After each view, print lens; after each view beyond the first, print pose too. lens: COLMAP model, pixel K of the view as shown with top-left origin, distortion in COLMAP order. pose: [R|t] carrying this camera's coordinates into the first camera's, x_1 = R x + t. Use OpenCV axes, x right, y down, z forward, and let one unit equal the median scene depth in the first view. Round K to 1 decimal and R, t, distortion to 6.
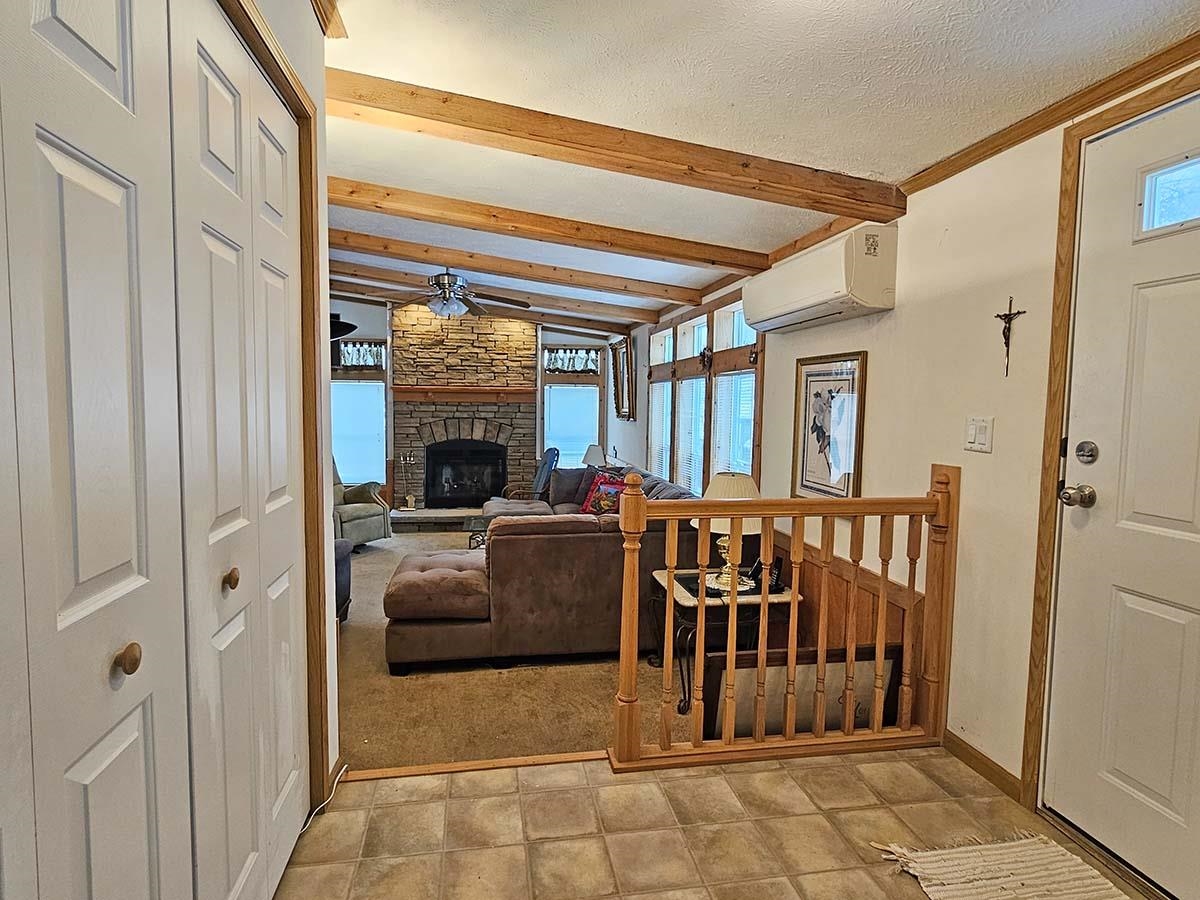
lens RADIAL K [[636.5, 0, 593.8], [0, 636.5, 448.6], [0, 0, 1]] dist [-0.002064, -0.000278]
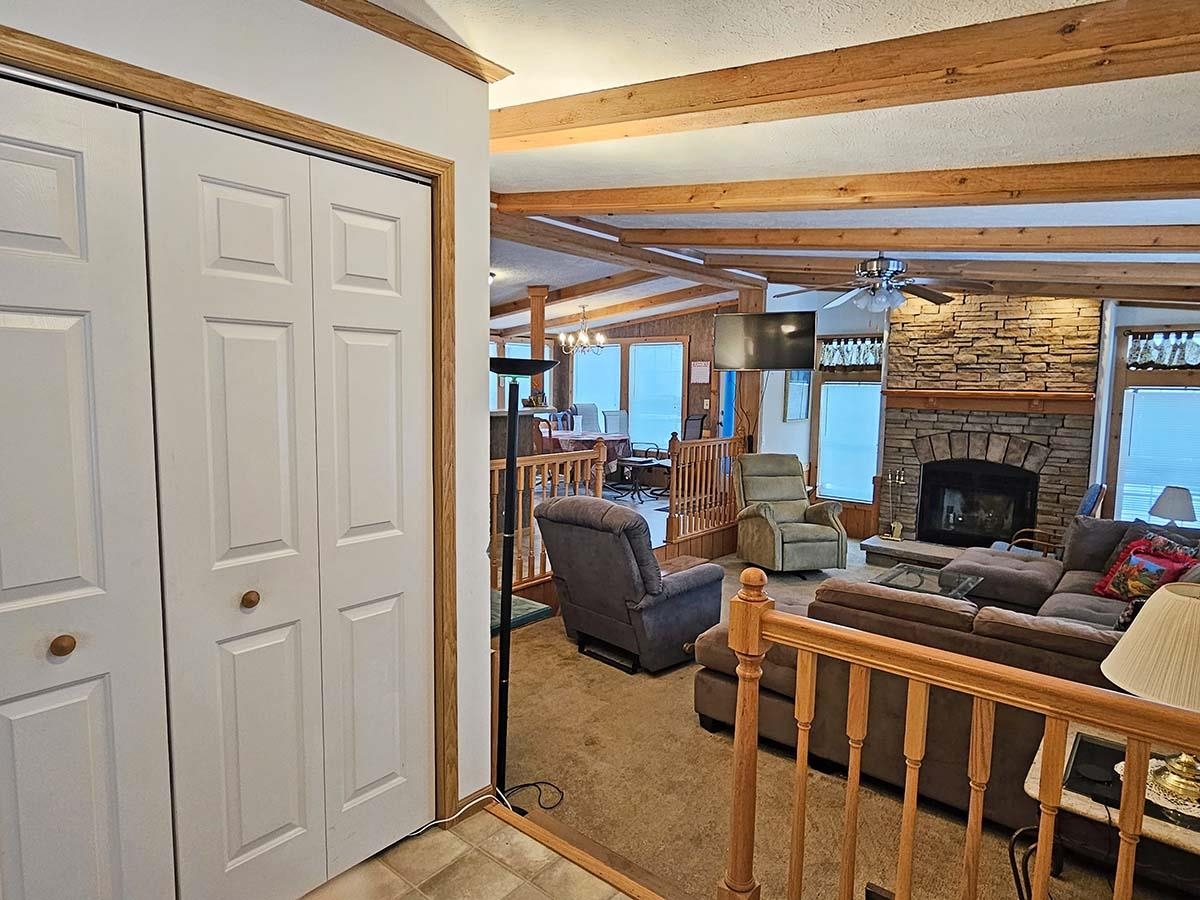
lens RADIAL K [[701.7, 0, 589.3], [0, 701.7, 452.2], [0, 0, 1]] dist [-0.002017, -0.000397]
pose [[0.641420, 0.074250, -0.763588, 0.144658], [-0.064729, 0.996994, 0.042572, -0.029838], [0.764454, 0.022120, 0.644298, 0.104341]]
